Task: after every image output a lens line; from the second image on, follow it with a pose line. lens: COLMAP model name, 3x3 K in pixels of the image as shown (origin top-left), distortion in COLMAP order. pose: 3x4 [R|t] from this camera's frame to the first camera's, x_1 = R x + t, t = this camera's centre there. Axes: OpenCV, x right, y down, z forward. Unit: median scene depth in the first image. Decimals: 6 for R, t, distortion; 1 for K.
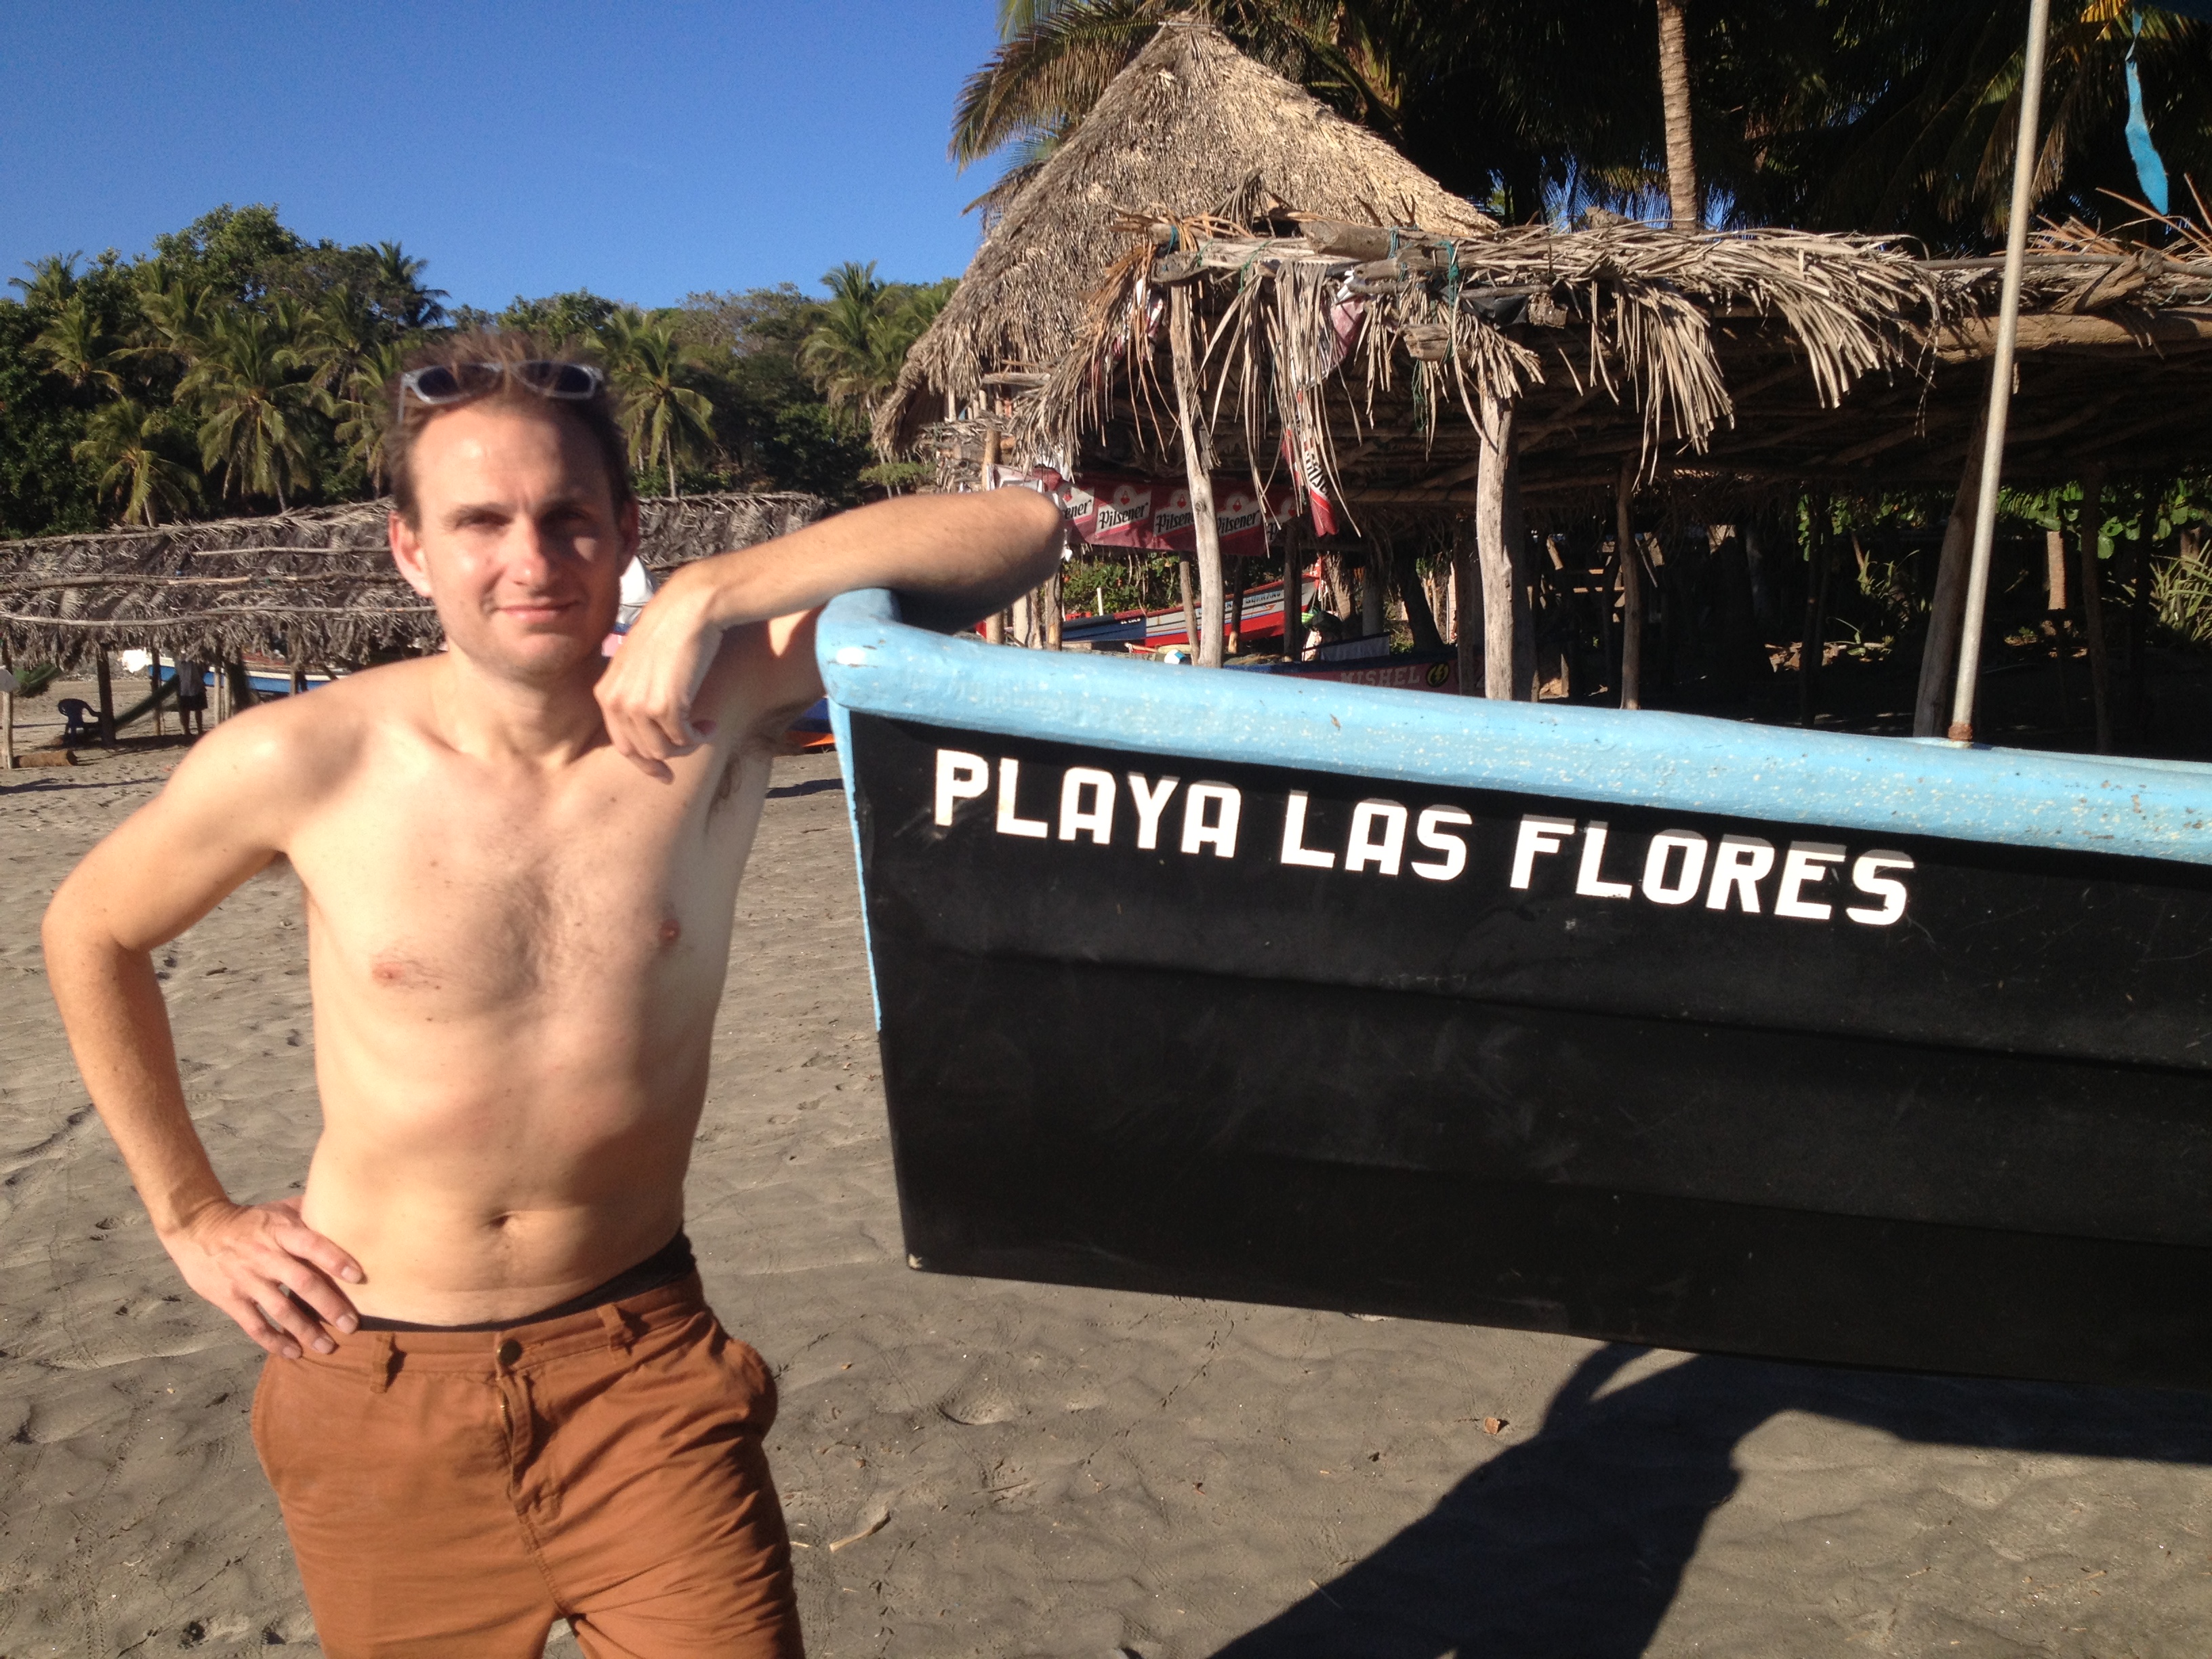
lens RADIAL K [[2083.1, 0, 1083.7], [0, 2083.1, 846.9], [0, 0, 1]] dist [0.171142, -0.390215]
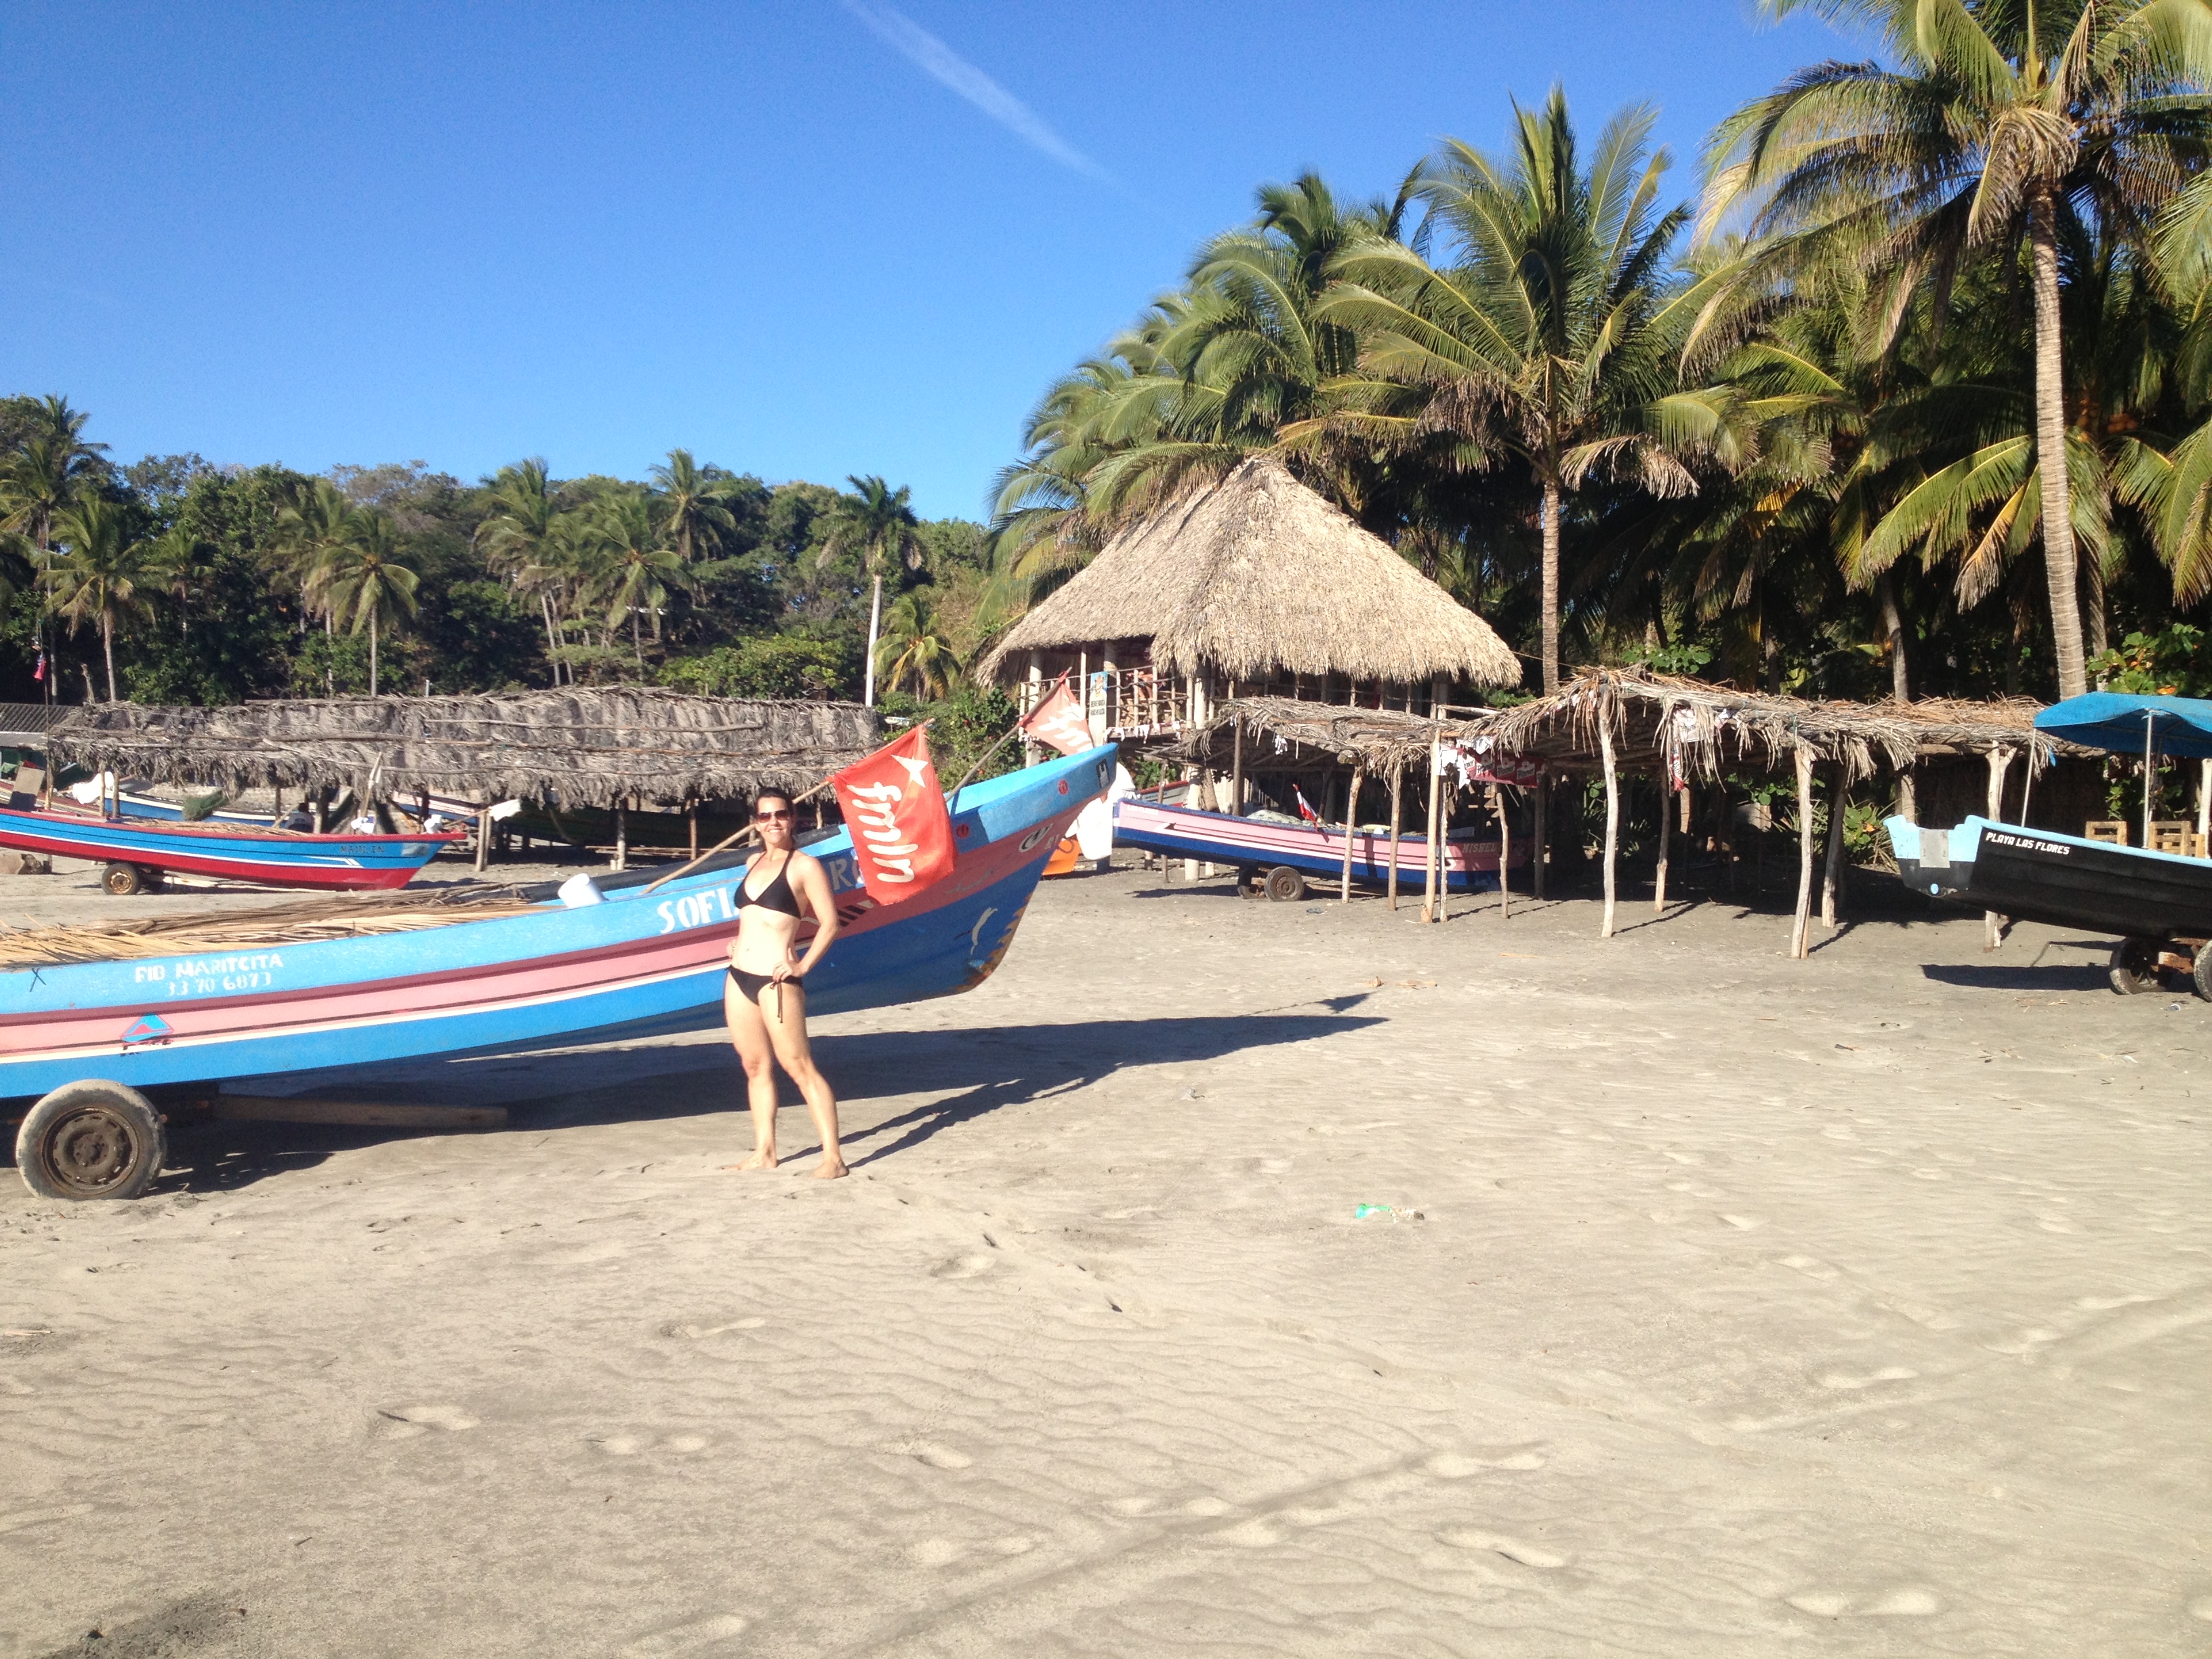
lens RADIAL K [[2103.2, 0, 1106.0], [0, 2103.2, 829.5], [0, 0, 1]] dist [0.182644, -0.430757]
pose [[0.966604, 0.053807, 0.250564, -1.305377], [-0.028581, 0.994245, -0.103251, 0.217724], [-0.254678, 0.092641, 0.962578, -1.520854]]
